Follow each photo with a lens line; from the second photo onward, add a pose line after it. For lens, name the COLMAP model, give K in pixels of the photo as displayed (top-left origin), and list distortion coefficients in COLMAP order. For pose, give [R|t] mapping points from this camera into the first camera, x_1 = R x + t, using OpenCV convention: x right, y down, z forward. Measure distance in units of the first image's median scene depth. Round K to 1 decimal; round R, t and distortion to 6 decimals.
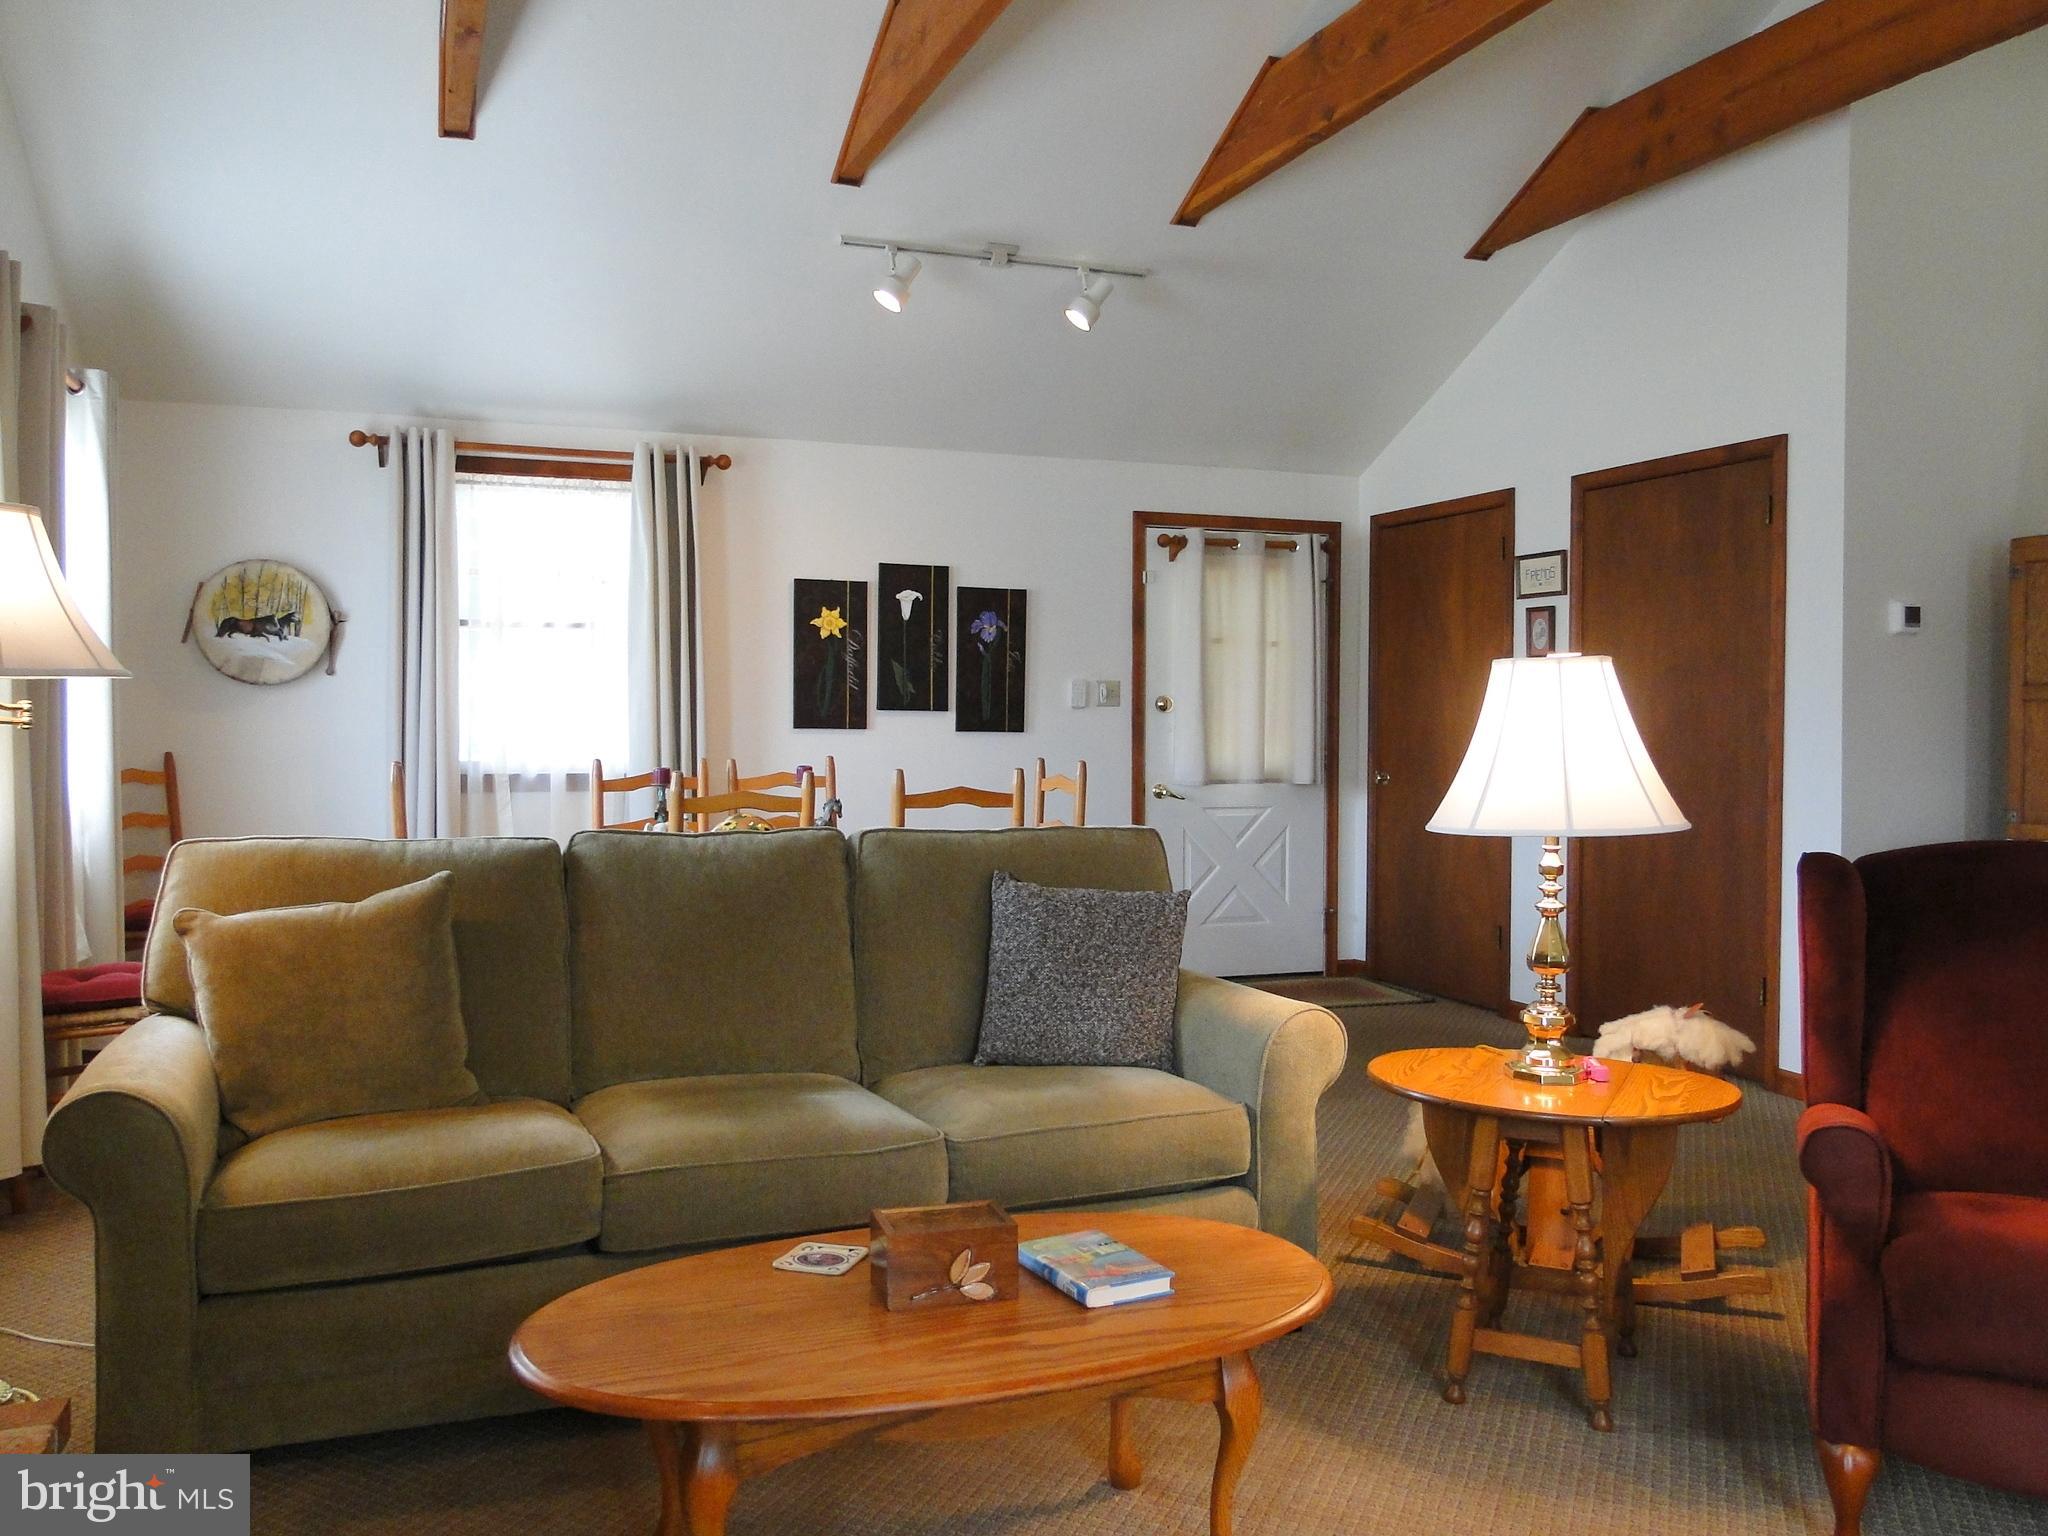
lens RADIAL K [[1741.7, 0, 1019.9], [0, 1741.7, 775.7], [0, 0, 1]] dist [-0.010508, -0.012333]
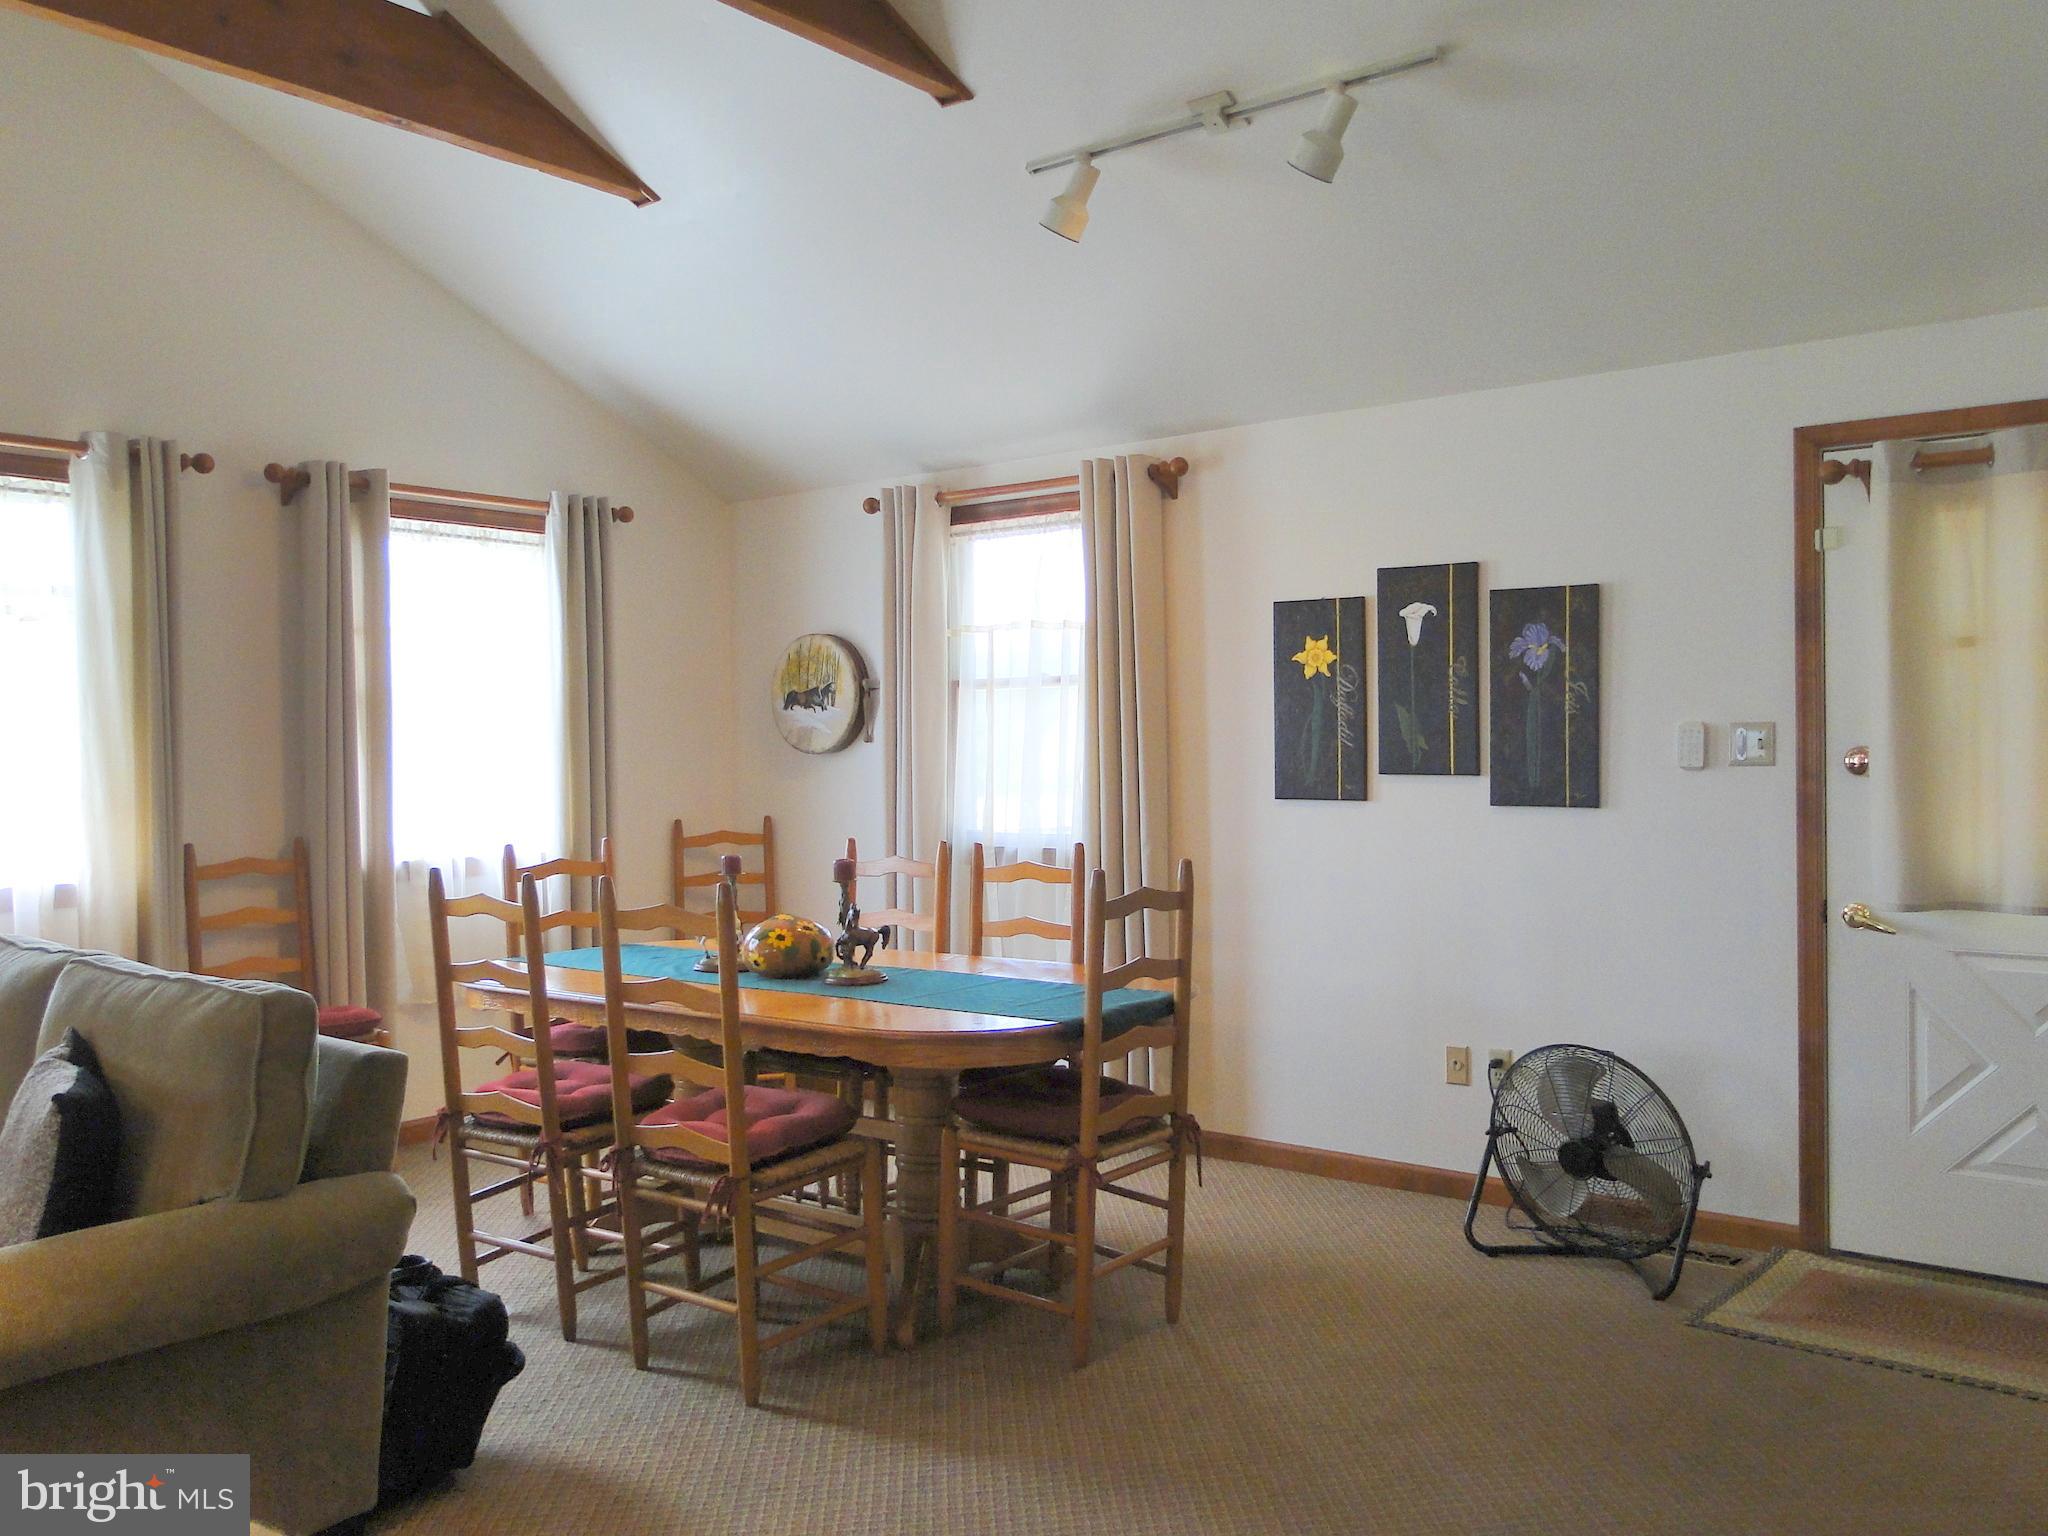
lens RADIAL K [[1741.7, 0, 1020.5], [0, 1741.7, 753.8], [0, 0, 1]] dist [-0.010508, -0.012333]
pose [[0.486494, -0.012834, -0.873590, 0.469270], [-0.023239, 0.999348, -0.027623, -0.023140], [0.873375, 0.033740, 0.485879, 0.526011]]
